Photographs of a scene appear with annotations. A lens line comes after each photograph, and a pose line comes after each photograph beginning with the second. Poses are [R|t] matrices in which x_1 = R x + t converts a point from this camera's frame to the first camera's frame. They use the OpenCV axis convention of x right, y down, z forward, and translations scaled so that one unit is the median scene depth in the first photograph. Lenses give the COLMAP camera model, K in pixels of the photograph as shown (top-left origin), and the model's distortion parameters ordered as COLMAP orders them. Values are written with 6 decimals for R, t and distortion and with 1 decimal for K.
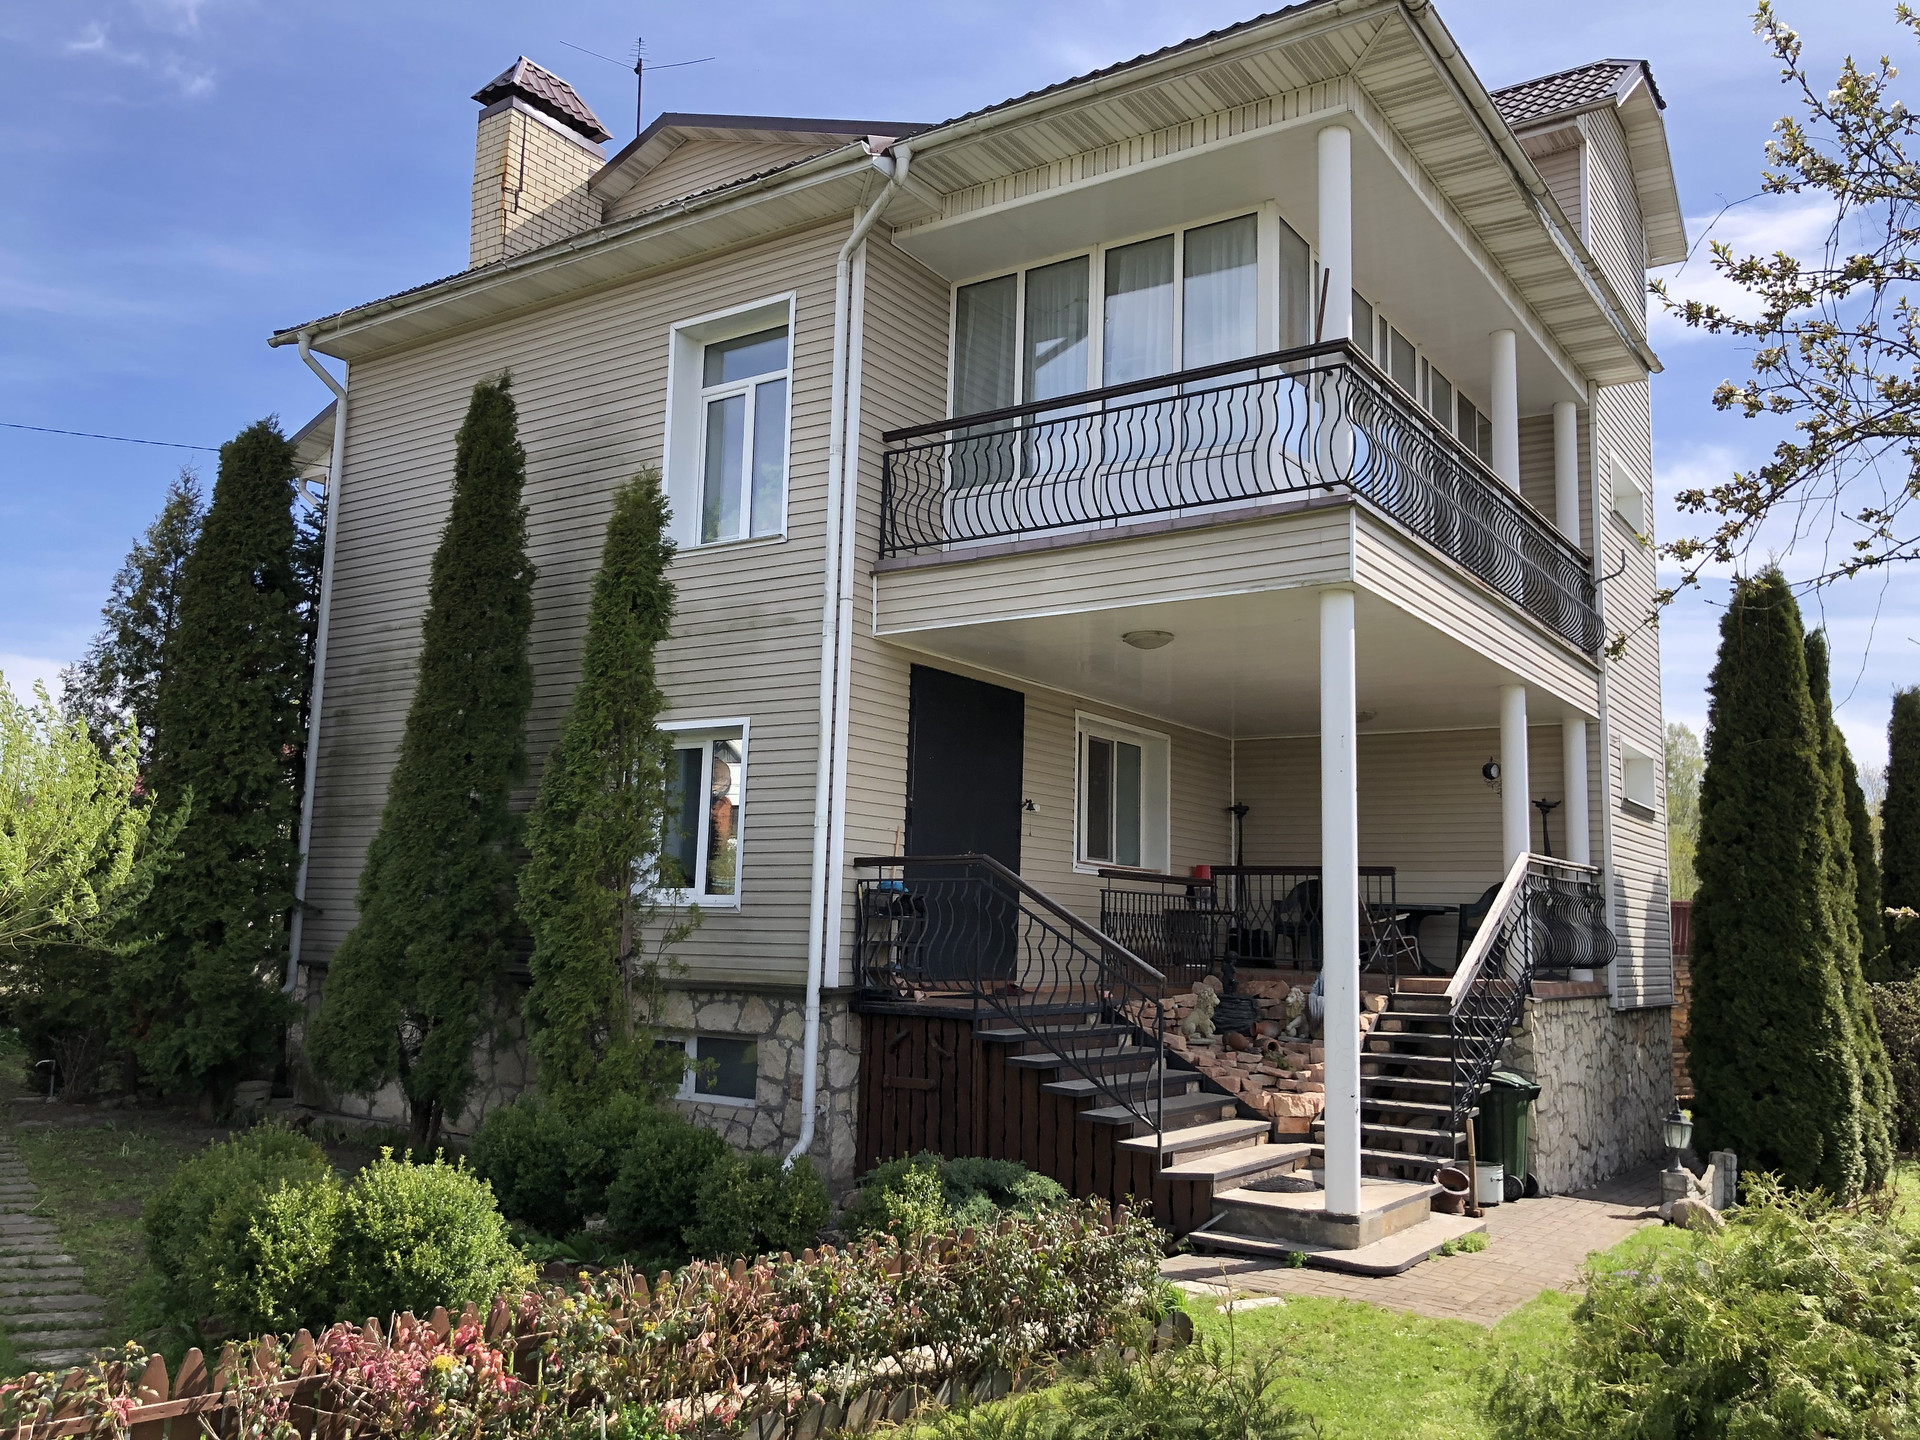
lens RADIAL K [[1574.0, 0, 960.8], [0, 1574.0, 712.5], [0, 0, 1]] dist [0.001379, 0.026086]
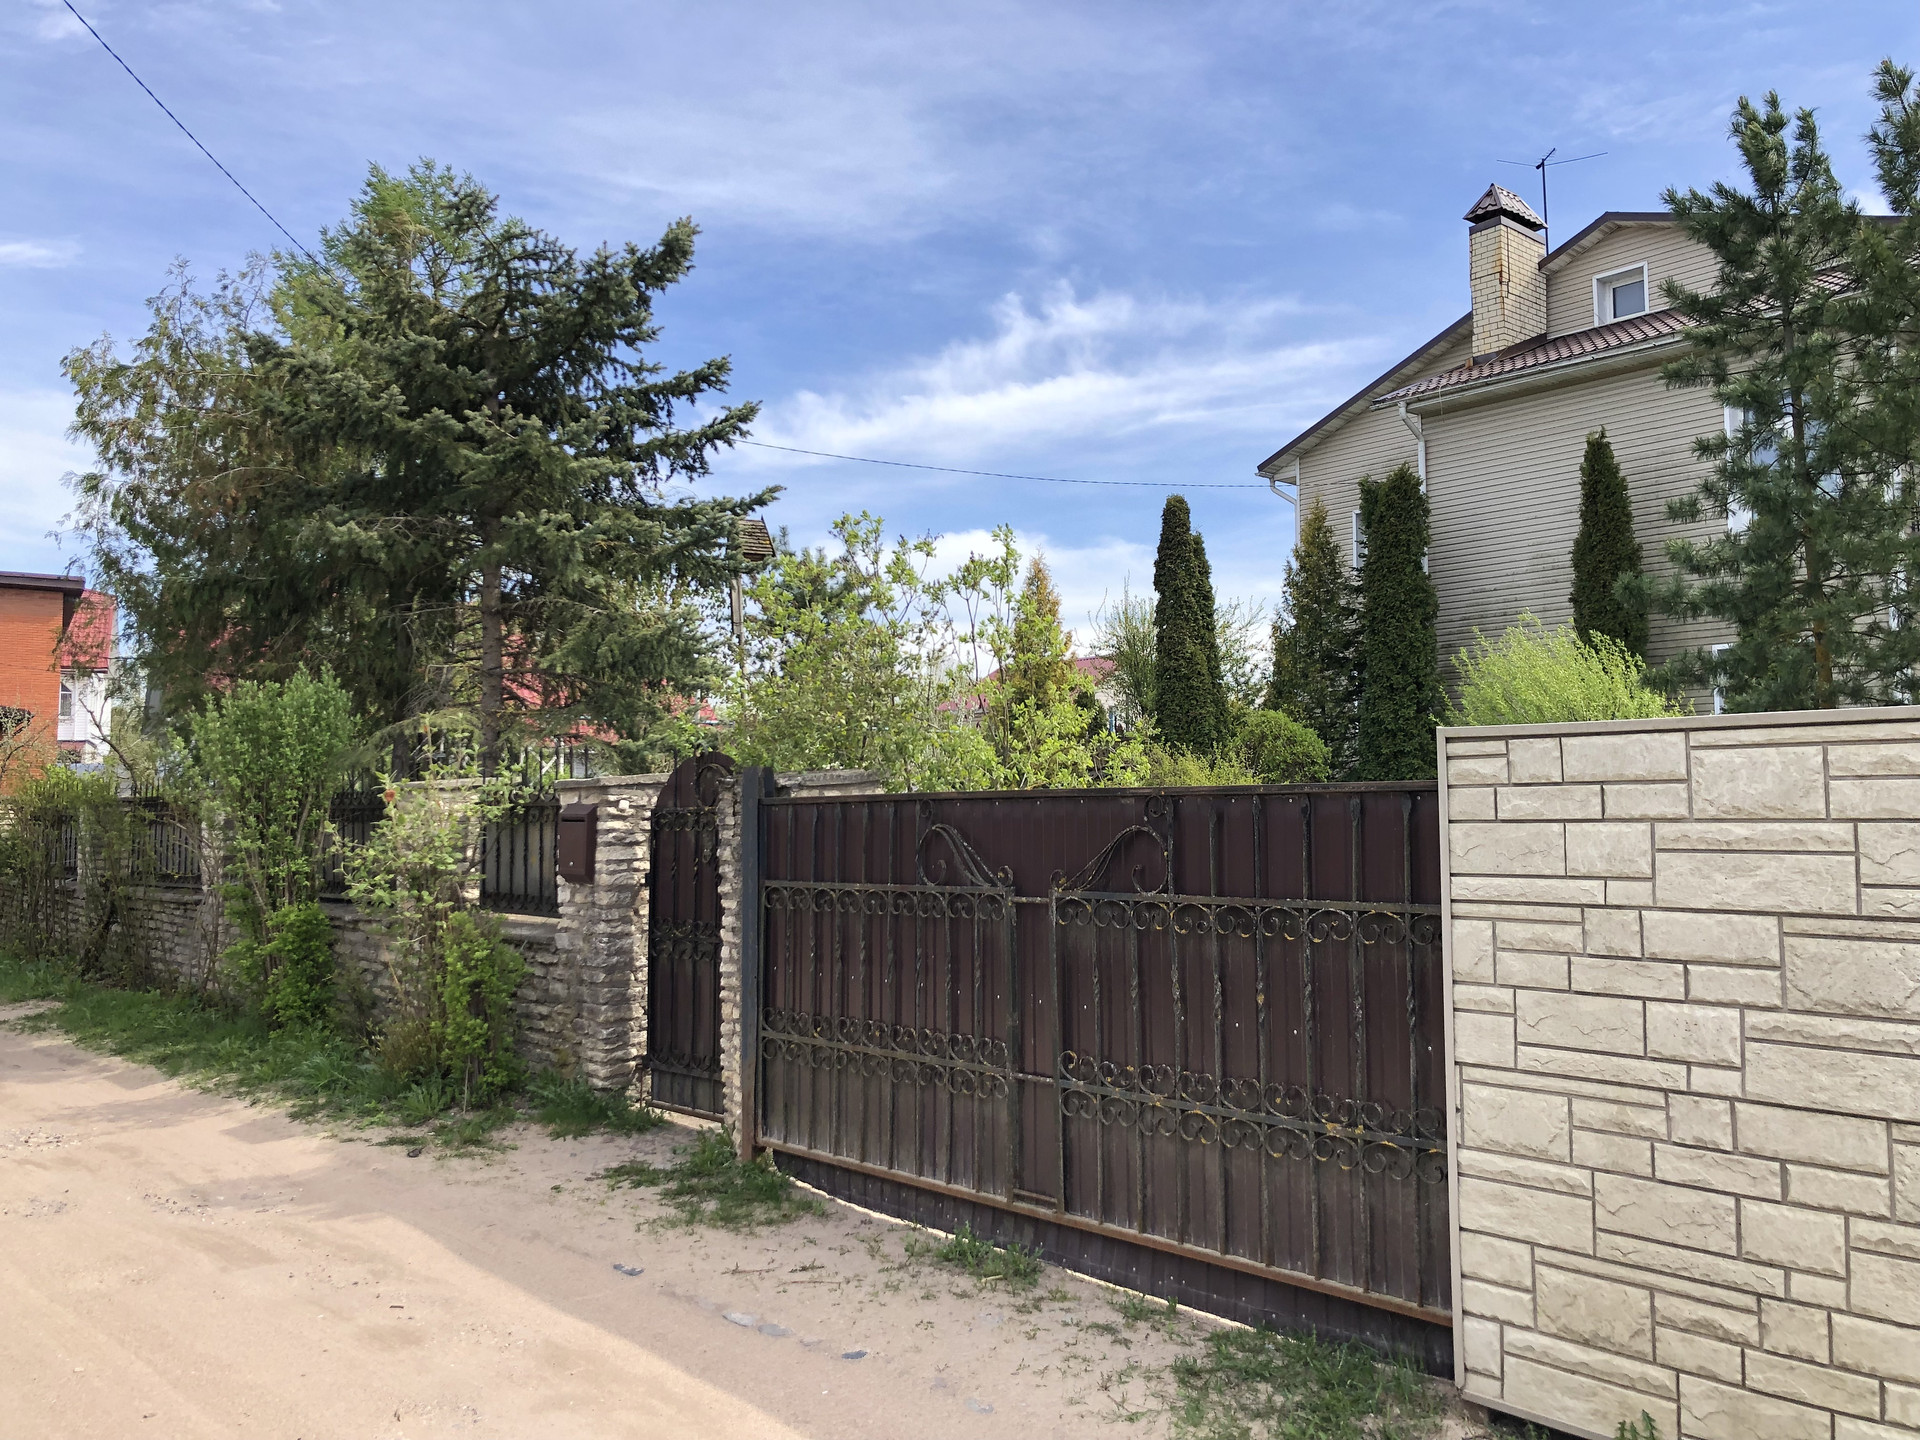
lens RADIAL K [[1574.0, 0, 964.1], [0, 1574.0, 723.5], [0, 0, 1]] dist [0.001379, 0.026086]
pose [[0.970842, -0.053473, -0.233680, -0.607682], [0.071677, 0.994961, 0.070110, -0.082896], [0.228754, -0.084816, 0.969783, -0.767289]]
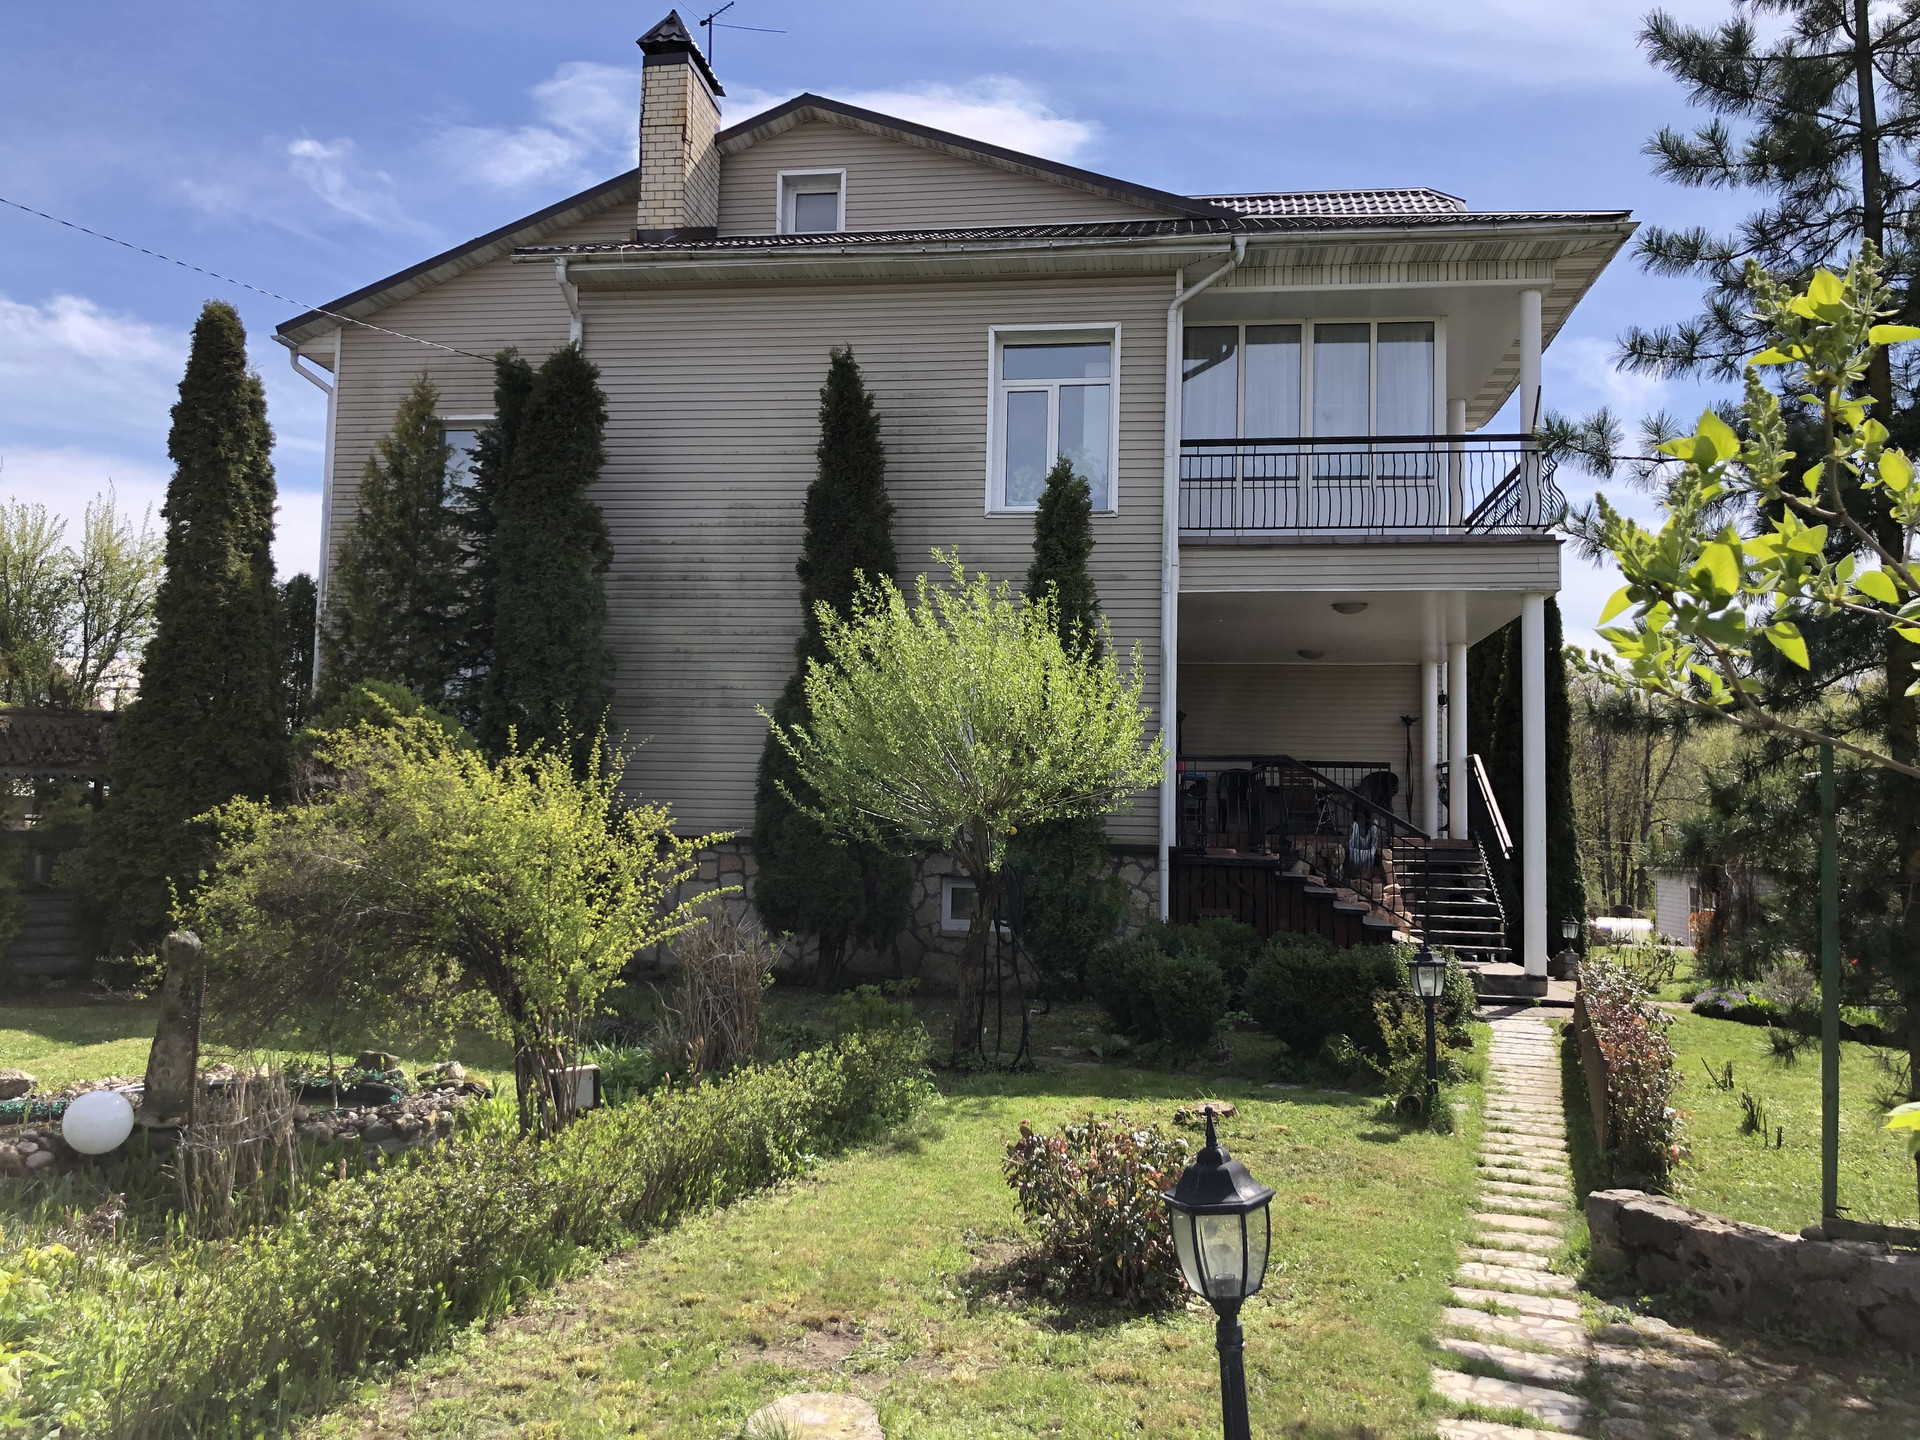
lens RADIAL K [[1574.0, 0, 960.8], [0, 1574.0, 721.1], [0, 0, 1]] dist [0.001379, 0.026086]
pose [[0.886885, 0.019588, 0.461575, -0.824592], [-0.057292, 0.996052, 0.067813, -0.019285], [-0.458424, -0.086587, 0.884506, -0.124953]]
